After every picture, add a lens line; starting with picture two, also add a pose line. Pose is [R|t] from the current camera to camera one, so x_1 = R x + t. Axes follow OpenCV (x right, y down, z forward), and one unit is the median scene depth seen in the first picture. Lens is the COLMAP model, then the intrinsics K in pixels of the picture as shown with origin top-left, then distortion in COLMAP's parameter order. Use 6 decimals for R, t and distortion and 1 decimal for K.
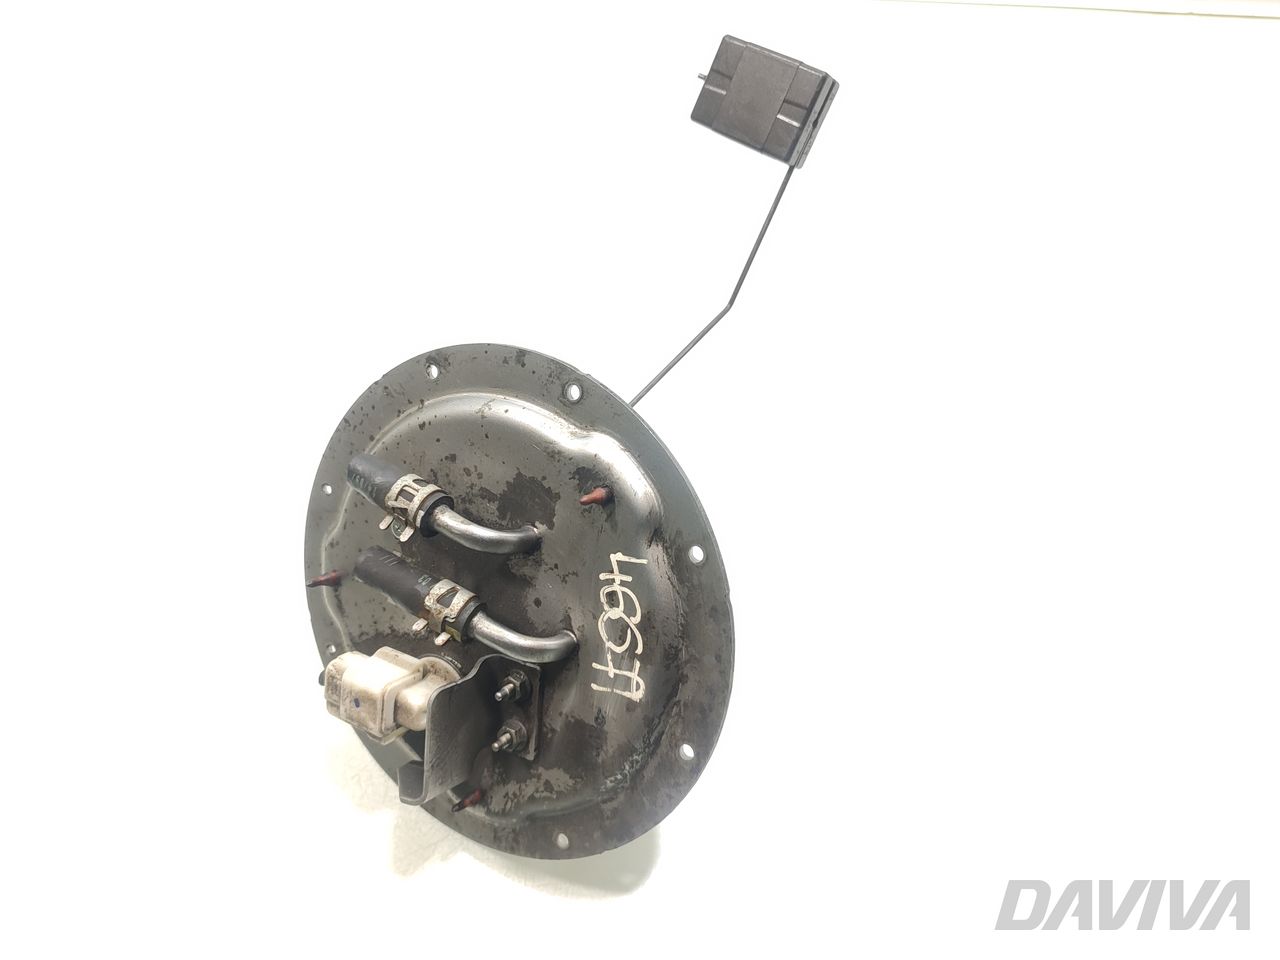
lens RADIAL K [[971.3, 0, 639.6], [0, 971.3, 427.1], [0, 0, 1]] dist [-0.000076, -0.039653]
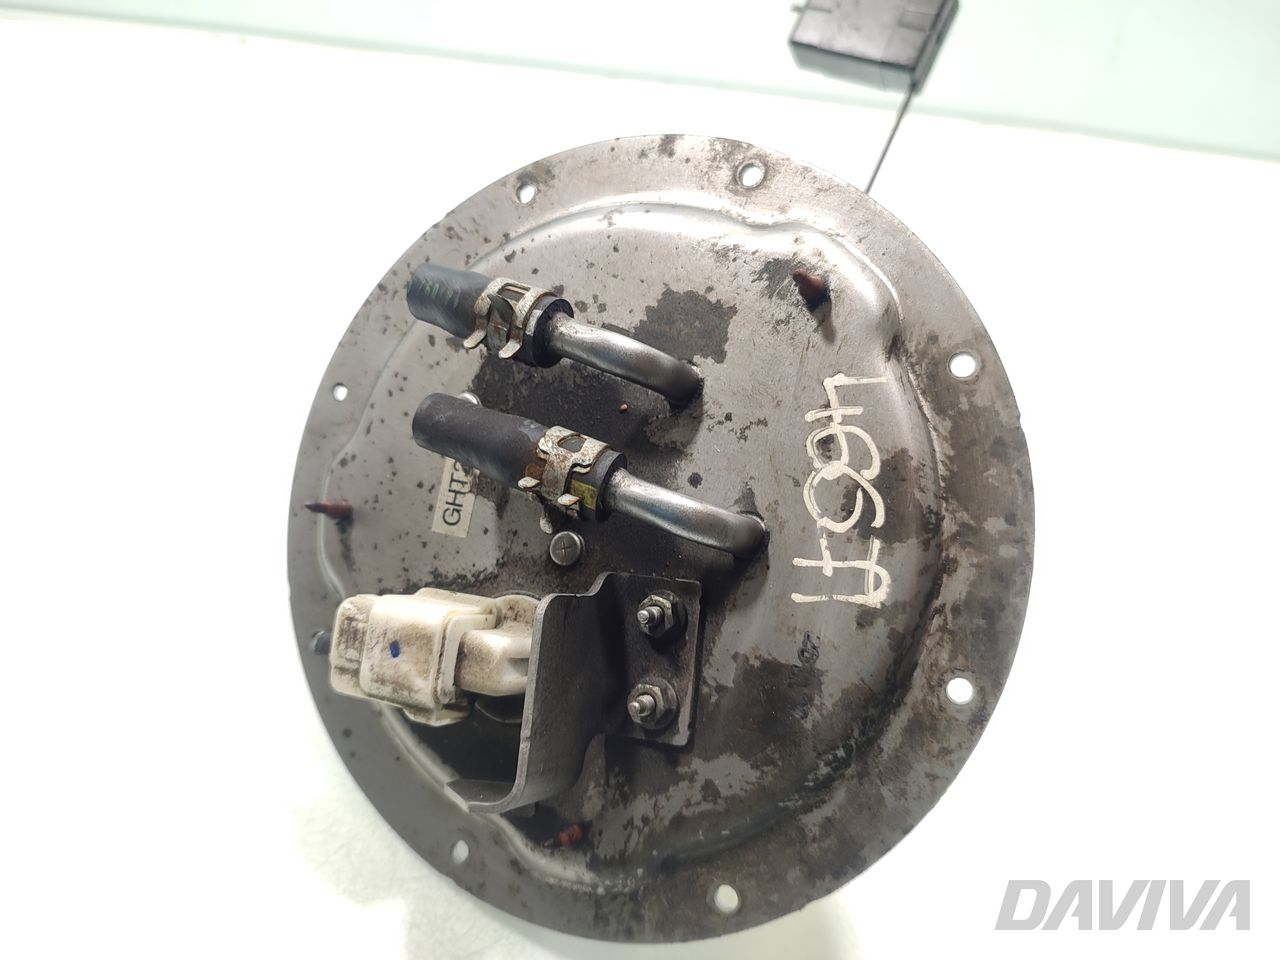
lens RADIAL K [[971.3, 0, 639.6], [0, 971.3, 427.1], [0, 0, 1]] dist [-0.000076, -0.039653]
pose [[0.992544, 0.029165, 0.118345, -0.225761], [0.006225, 0.957552, -0.288192, 0.342208], [-0.121727, 0.286780, 0.950231, 0.383345]]
